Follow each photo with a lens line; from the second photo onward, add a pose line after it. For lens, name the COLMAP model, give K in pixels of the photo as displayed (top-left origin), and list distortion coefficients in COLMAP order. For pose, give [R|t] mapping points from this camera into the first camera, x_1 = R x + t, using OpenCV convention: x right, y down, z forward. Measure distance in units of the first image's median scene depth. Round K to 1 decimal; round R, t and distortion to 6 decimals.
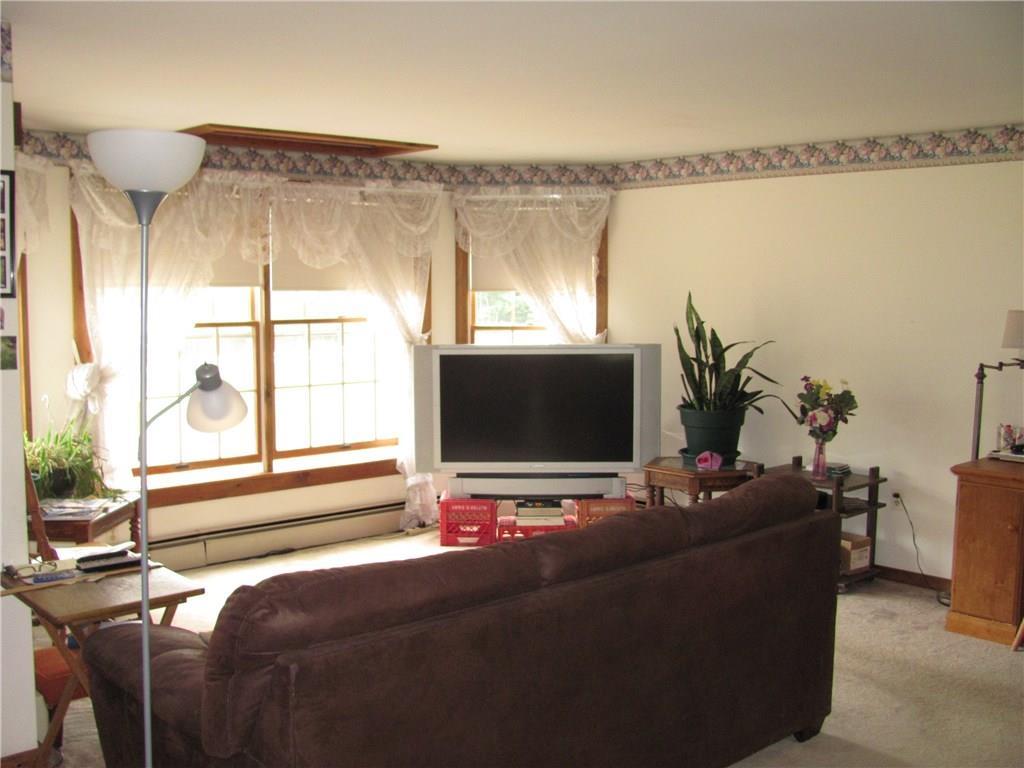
lens RADIAL K [[1082.4, 0, 512.0], [0, 1082.4, 384.0], [0, 0, 1]] dist [-0.216764, 0.275781]
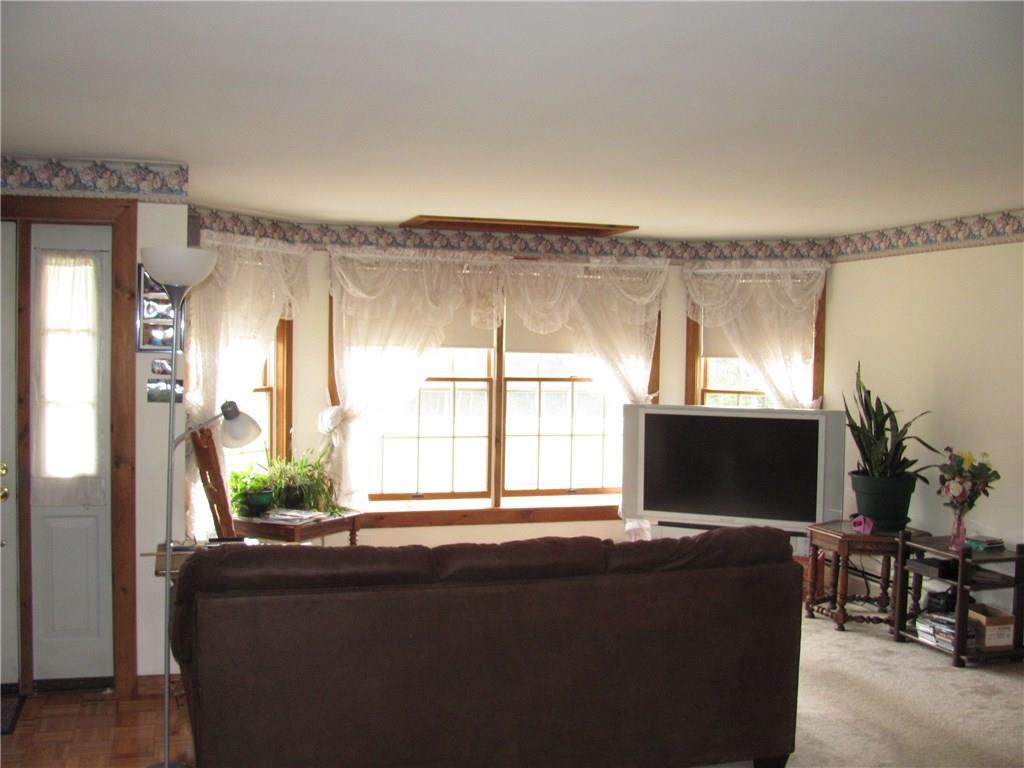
lens RADIAL K [[1083.0, 0, 514.7], [0, 1083.0, 398.7], [0, 0, 1]] dist [-0.218096, 0.291606]
pose [[0.907248, 0.035189, -0.419121, 0.282810], [-0.053861, 0.998010, -0.032796, 0.001815], [0.417133, 0.052329, 0.907338, -0.067003]]
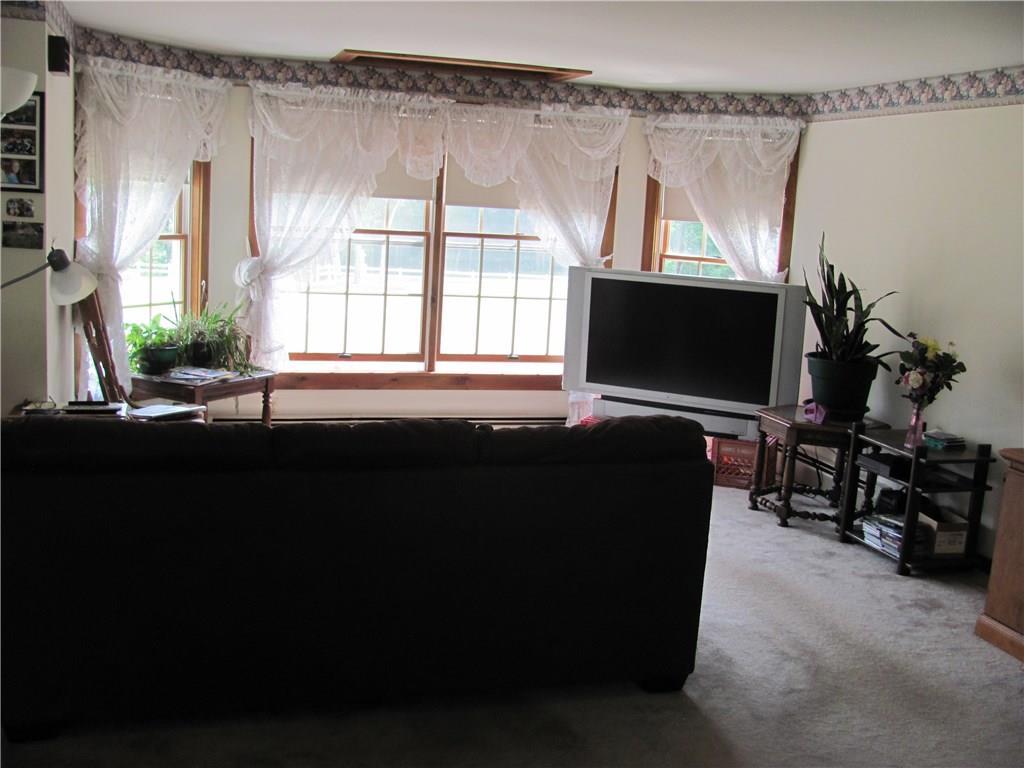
lens RADIAL K [[1082.4, 0, 512.0], [0, 1082.4, 384.0], [0, 0, 1]] dist [-0.216764, 0.275781]
pose [[0.902082, 0.122394, -0.413846, 0.305920], [-0.094996, 0.991735, 0.086236, -0.007914], [0.420980, -0.038478, 0.906253, 0.040980]]
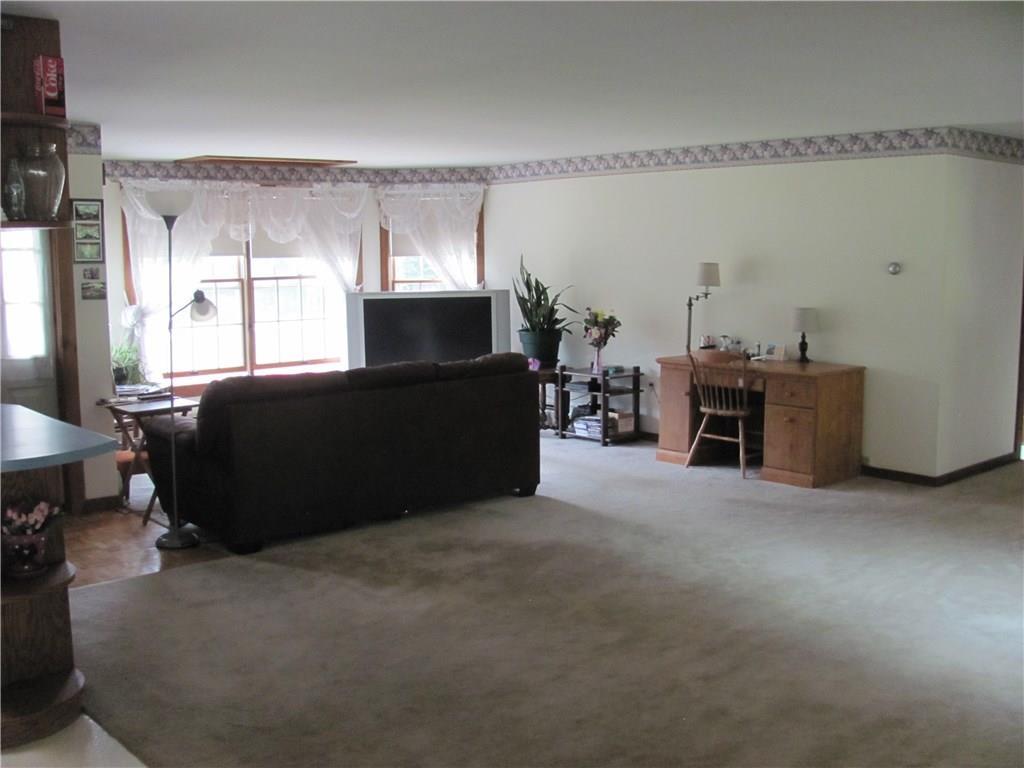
lens RADIAL K [[1082.4, 0, 512.0], [0, 1082.4, 384.0], [0, 0, 1]] dist [-0.216764, 0.275781]
pose [[0.999769, -0.009835, -0.019121, 0.171694], [0.010428, 0.999460, 0.031171, 0.047928], [0.018804, -0.031363, 0.999331, -0.510101]]
